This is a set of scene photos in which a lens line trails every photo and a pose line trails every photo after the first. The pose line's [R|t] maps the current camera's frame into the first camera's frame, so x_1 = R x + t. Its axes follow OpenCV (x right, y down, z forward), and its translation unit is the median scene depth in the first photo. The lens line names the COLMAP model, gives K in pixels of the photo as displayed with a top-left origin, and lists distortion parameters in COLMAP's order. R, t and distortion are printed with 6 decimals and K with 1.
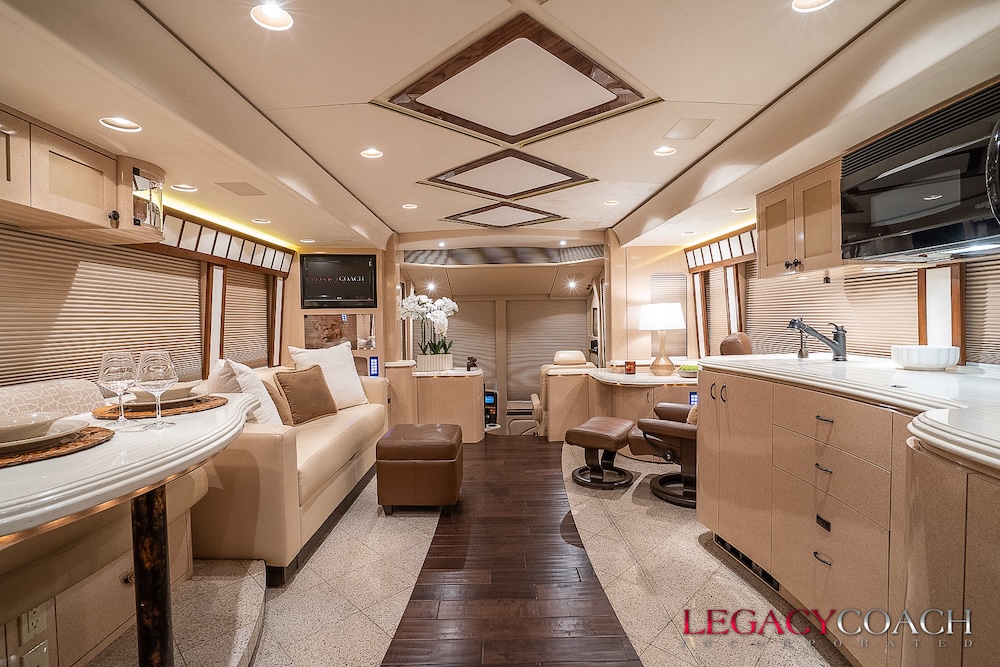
lens RADIAL K [[475.7, 0, 500.5], [0, 475.7, 331.3], [0, 0, 1]] dist [-0.044771, 0.010526]
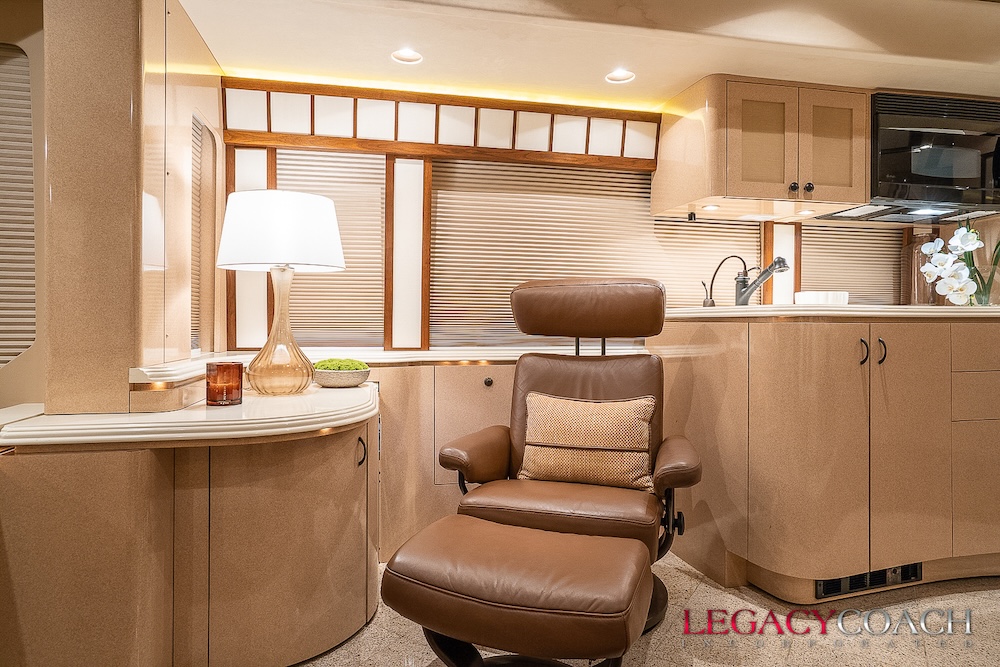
lens RADIAL K [[575.5, 0, 494.4], [0, 575.5, 319.4], [0, 0, 1]] dist [-0.037038, 0.034407]
pose [[-0.180846, 0.021350, 0.983280, -0.157777], [0.022276, 0.999597, -0.017607, 0.057580], [-0.983259, 0.018720, -0.181249, 1.115621]]
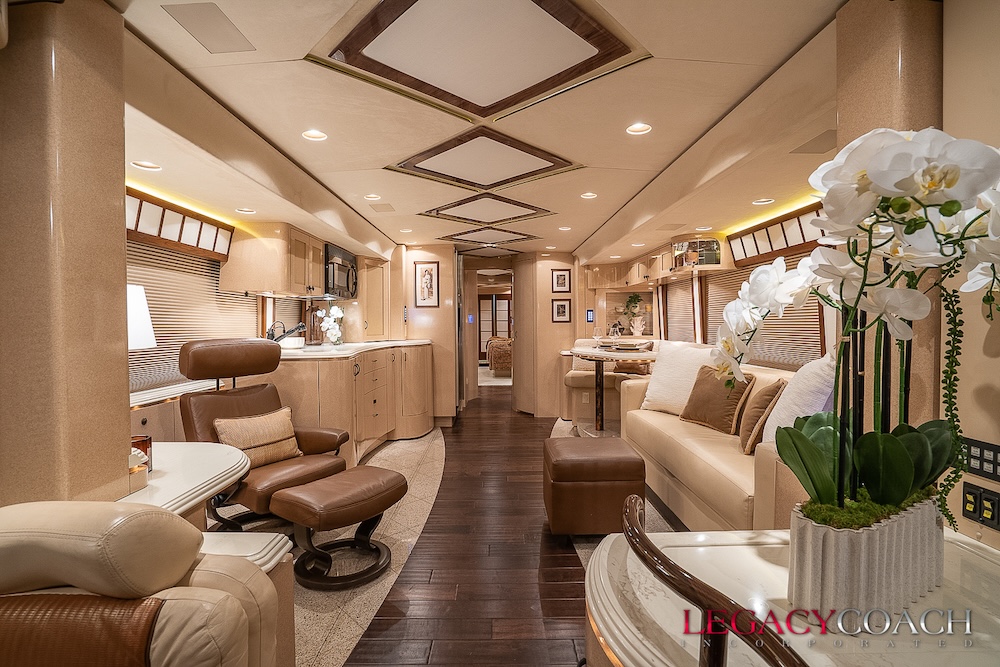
lens RADIAL K [[467.5, 0, 498.8], [0, 467.5, 333.1], [0, 0, 1]] dist [-0.061809, 0.023754]
pose [[-0.999766, 0.020688, 0.006382, -0.009803], [0.020950, 0.998804, 0.044177, -0.031880], [-0.005460, 0.044301, -0.999003, 1.676575]]
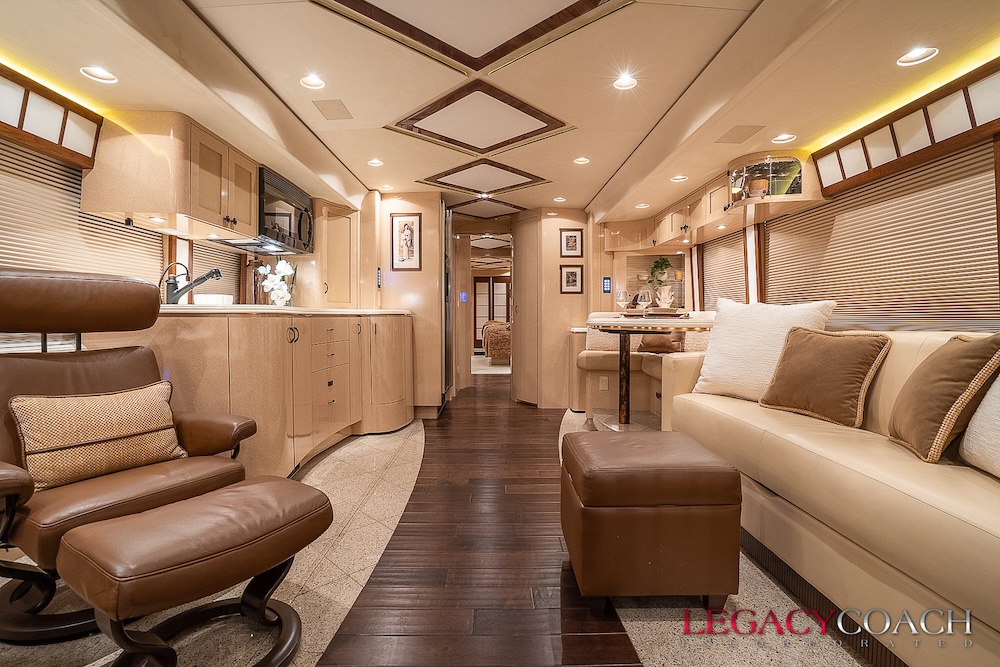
lens RADIAL K [[467.5, 0, 498.8], [0, 467.5, 333.1], [0, 0, 1]] dist [-0.061809, 0.023754]
pose [[-0.999893, 0.014509, 0.001875, -0.010345], [0.014588, 0.998487, 0.053018, 0.050406], [-0.001103, 0.053039, -0.998592, 1.381127]]
